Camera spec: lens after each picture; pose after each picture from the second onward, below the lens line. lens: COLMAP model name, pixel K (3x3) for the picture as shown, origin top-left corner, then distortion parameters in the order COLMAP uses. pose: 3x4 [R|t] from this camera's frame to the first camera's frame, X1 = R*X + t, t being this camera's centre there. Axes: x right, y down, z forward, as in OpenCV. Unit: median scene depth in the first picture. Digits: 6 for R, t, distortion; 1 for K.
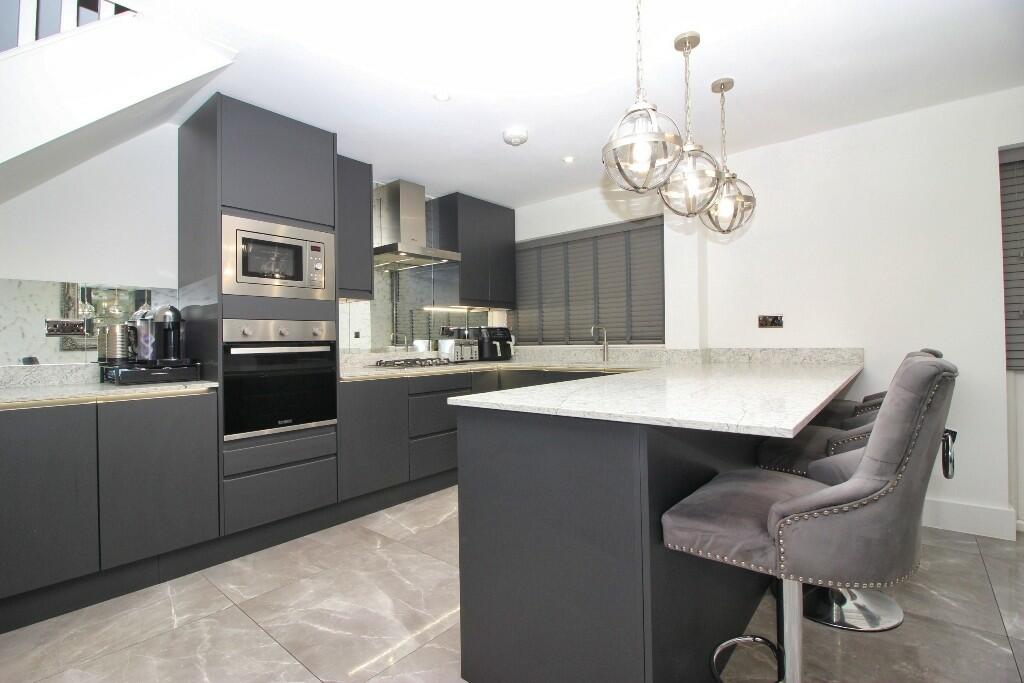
lens RADIAL K [[474.8, 0, 509.9], [0, 474.8, 333.2], [0, 0, 1]] dist [0.003399, -0.016361]
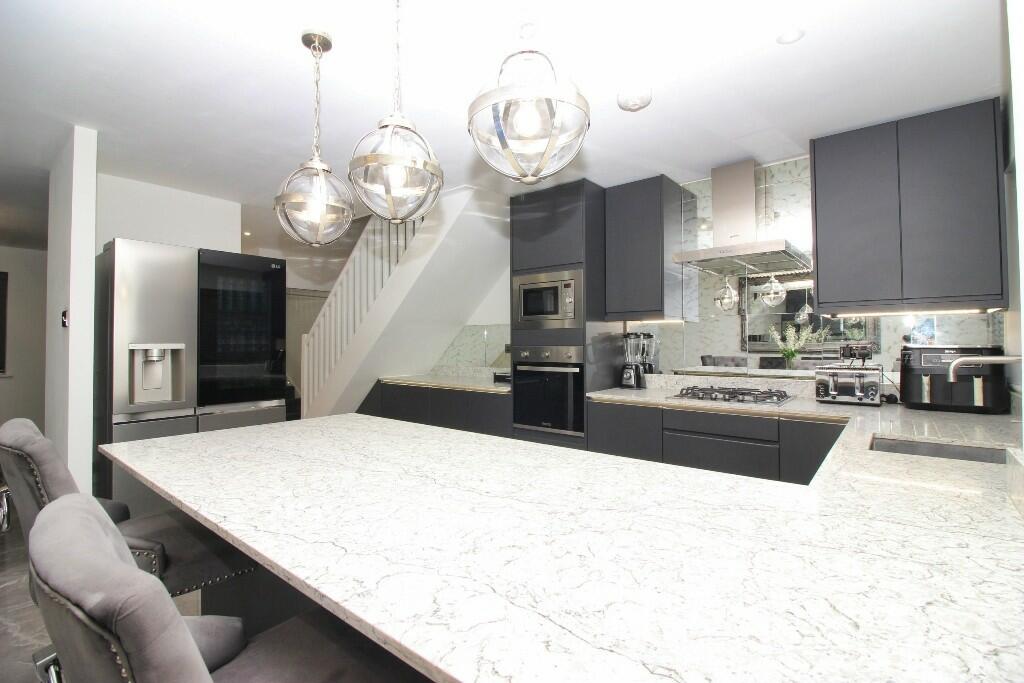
lens RADIAL K [[474.8, 0, 509.9], [0, 474.8, 333.2], [0, 0, 1]] dist [0.003399, -0.016361]
pose [[-0.006434, -0.004026, -0.999971, 0.773400], [0.019416, 0.999803, -0.004150, -0.055556], [0.999791, -0.019442, -0.006355, 0.849031]]
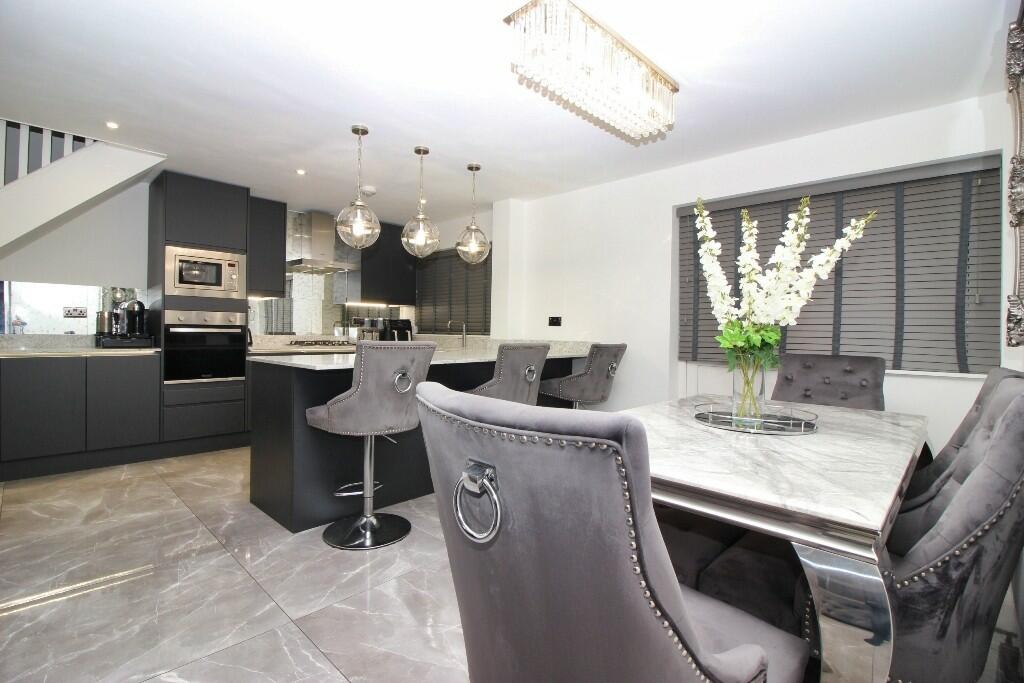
lens RADIAL K [[474.8, 0, 509.9], [0, 474.8, 333.2], [0, 0, 1]] dist [0.003399, -0.016361]
pose [[0.997212, 0.031848, -0.067478, 0.591109], [-0.030565, 0.999334, 0.019955, -0.016199], [0.068068, -0.017837, 0.997521, -0.468225]]
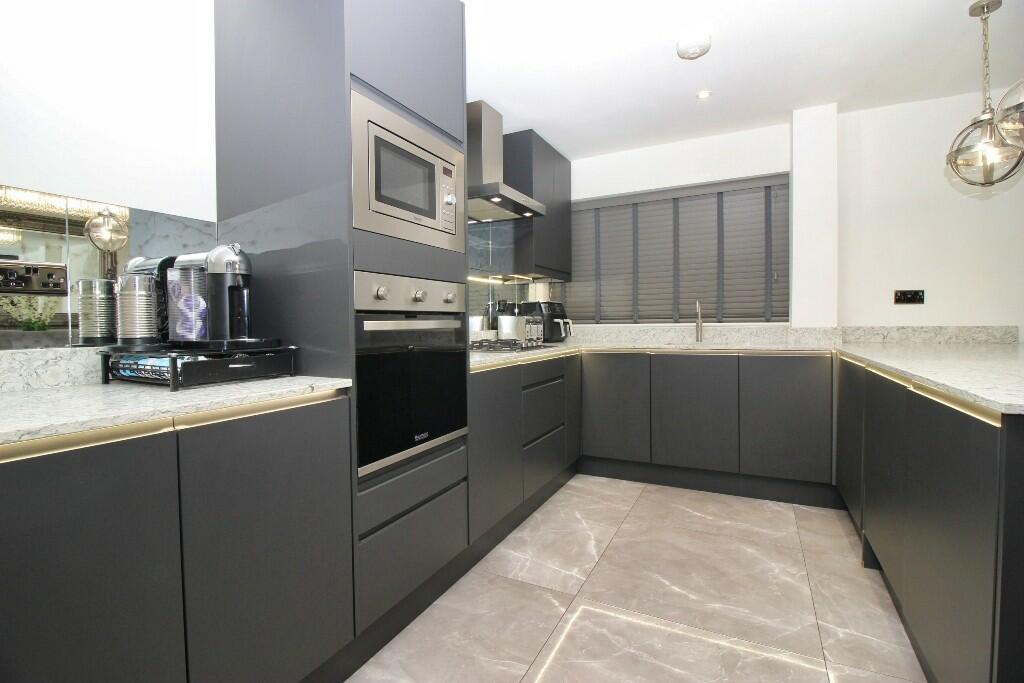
lens RADIAL K [[474.8, 0, 509.9], [0, 474.8, 333.2], [0, 0, 1]] dist [0.003399, -0.016361]
pose [[0.974915, -0.000236, 0.222578, -0.465312], [-0.007784, 0.999352, 0.035156, 0.021340], [-0.222442, -0.036007, 0.974281, 0.327833]]
